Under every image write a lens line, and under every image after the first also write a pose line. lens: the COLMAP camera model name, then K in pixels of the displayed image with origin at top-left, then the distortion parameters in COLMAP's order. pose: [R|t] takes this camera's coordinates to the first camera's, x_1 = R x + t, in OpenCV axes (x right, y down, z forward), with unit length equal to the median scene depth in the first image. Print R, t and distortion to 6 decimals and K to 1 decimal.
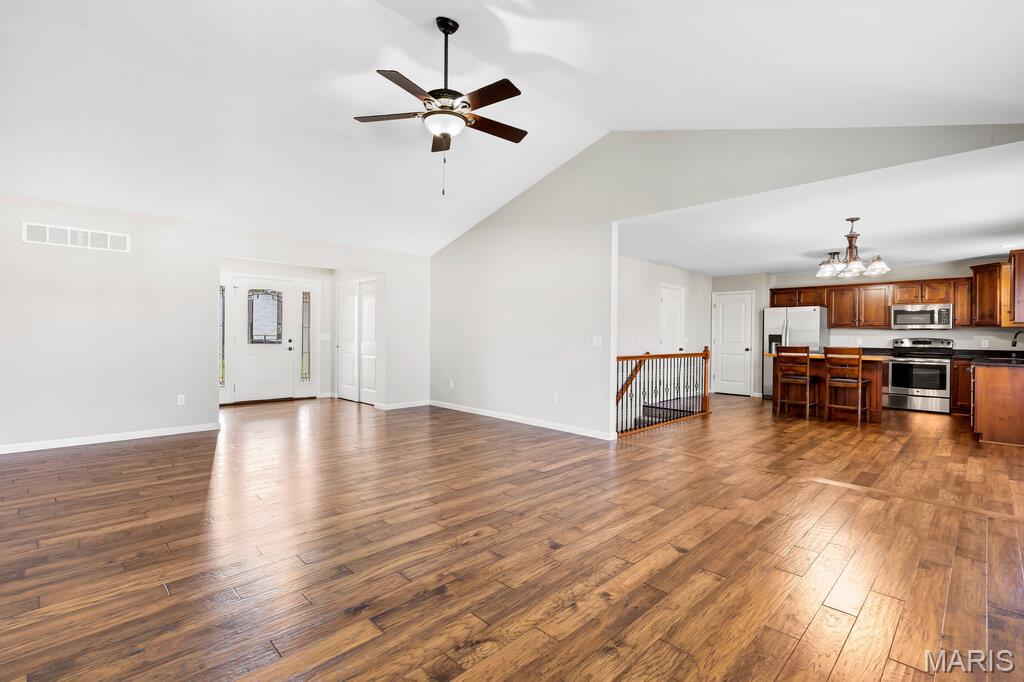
lens RADIAL K [[465.6, 0, 512.0], [0, 465.6, 341.0], [0, 0, 1]] dist [-0.001518, -0.000008]
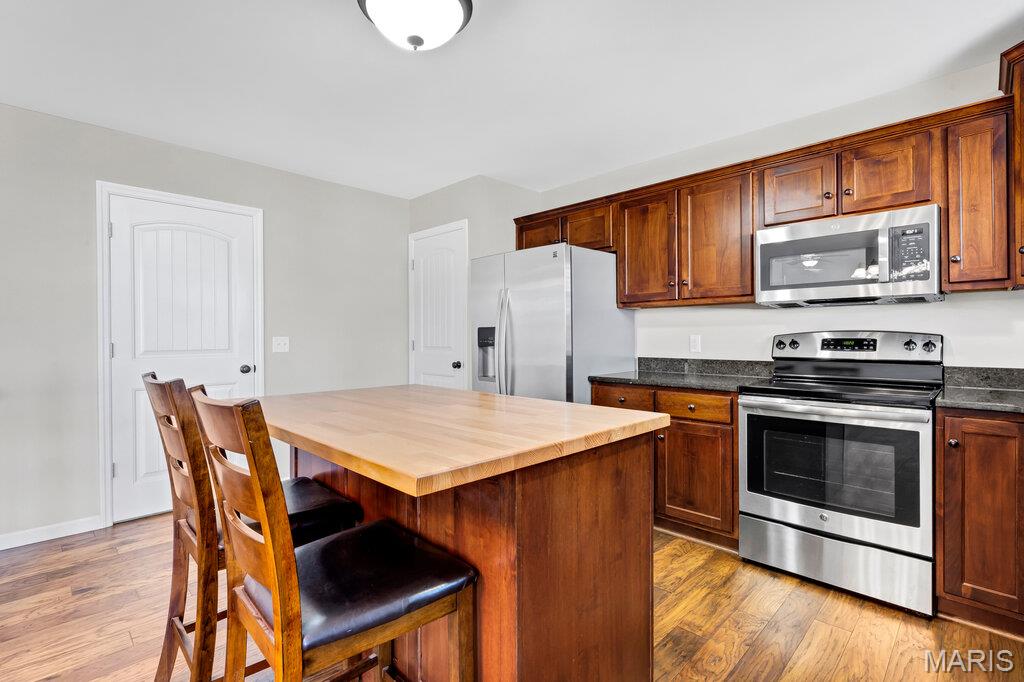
lens RADIAL K [[480.9, 0, 508.7], [0, 480.9, 339.0], [0, 0, 1]] dist [-0.002461, -0.000318]
pose [[0.999819, -0.014599, 0.012230, 0.672532], [0.014645, 0.999886, -0.003670, -0.002555], [-0.012175, 0.003849, 0.999918, 0.703015]]
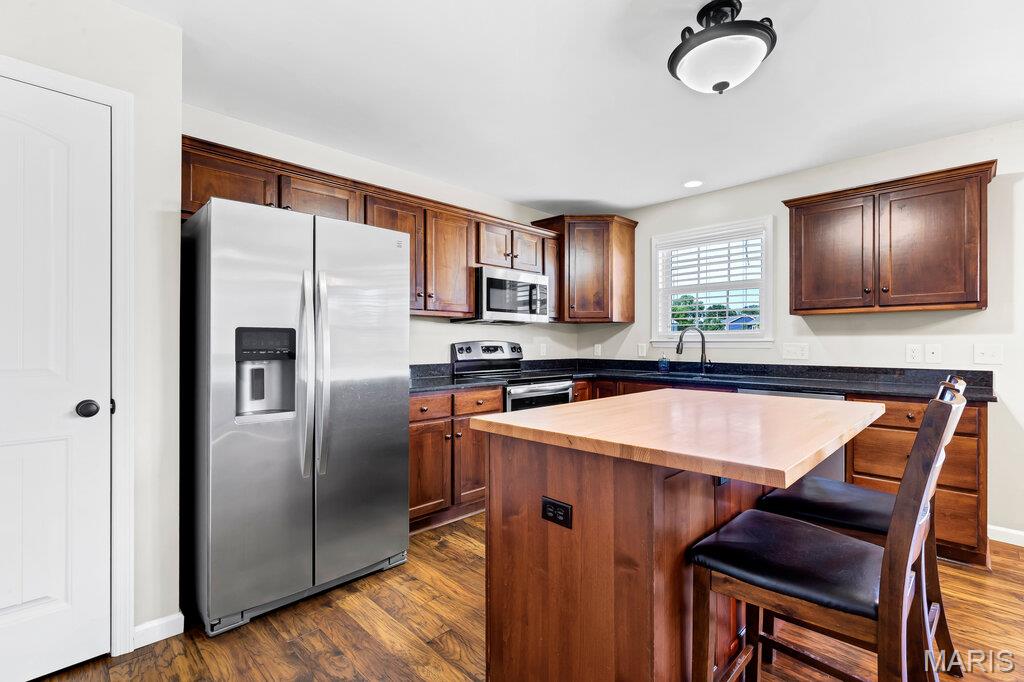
lens RADIAL K [[465.6, 0, 512.0], [0, 465.6, 341.0], [0, 0, 1]] dist [-0.001518, -0.000008]
pose [[-0.014504, -0.006798, 0.999872, 0.396666], [0.005942, 0.999959, 0.006885, -0.009489], [-0.999877, 0.006041, -0.014463, 1.031025]]
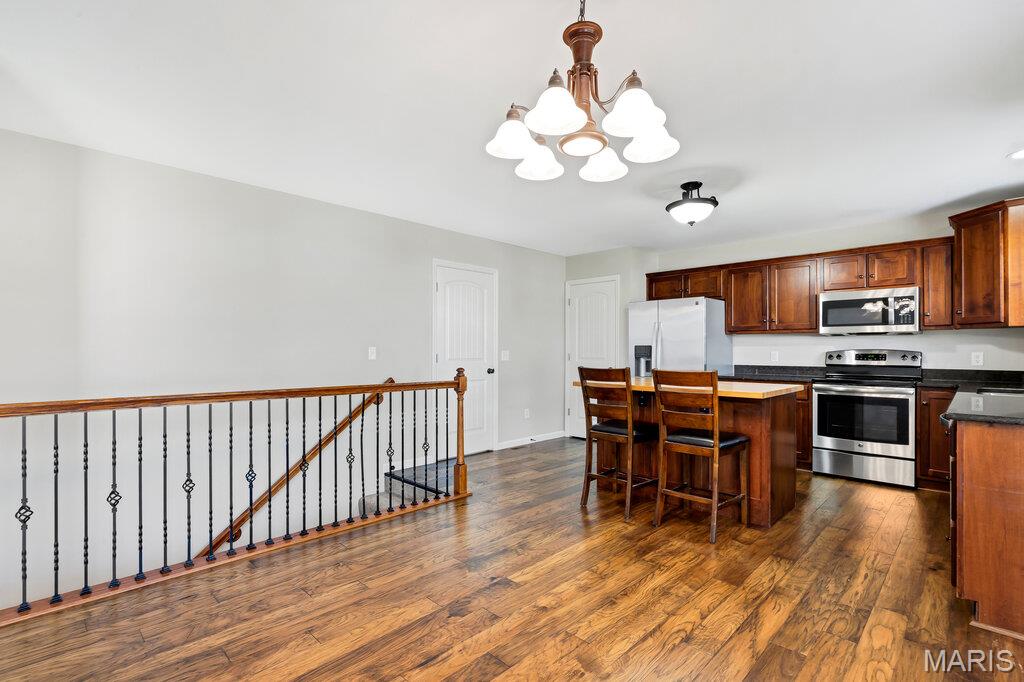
lens RADIAL K [[477.5, 0, 516.9], [0, 477.5, 352.5], [0, 0, 1]] dist [-0.001273, 0.000406]
pose [[0.999602, -0.008115, 0.027004, 0.445523], [0.008286, 0.999946, -0.006203, -0.002303], [-0.026952, 0.006425, 0.999616, 0.438774]]
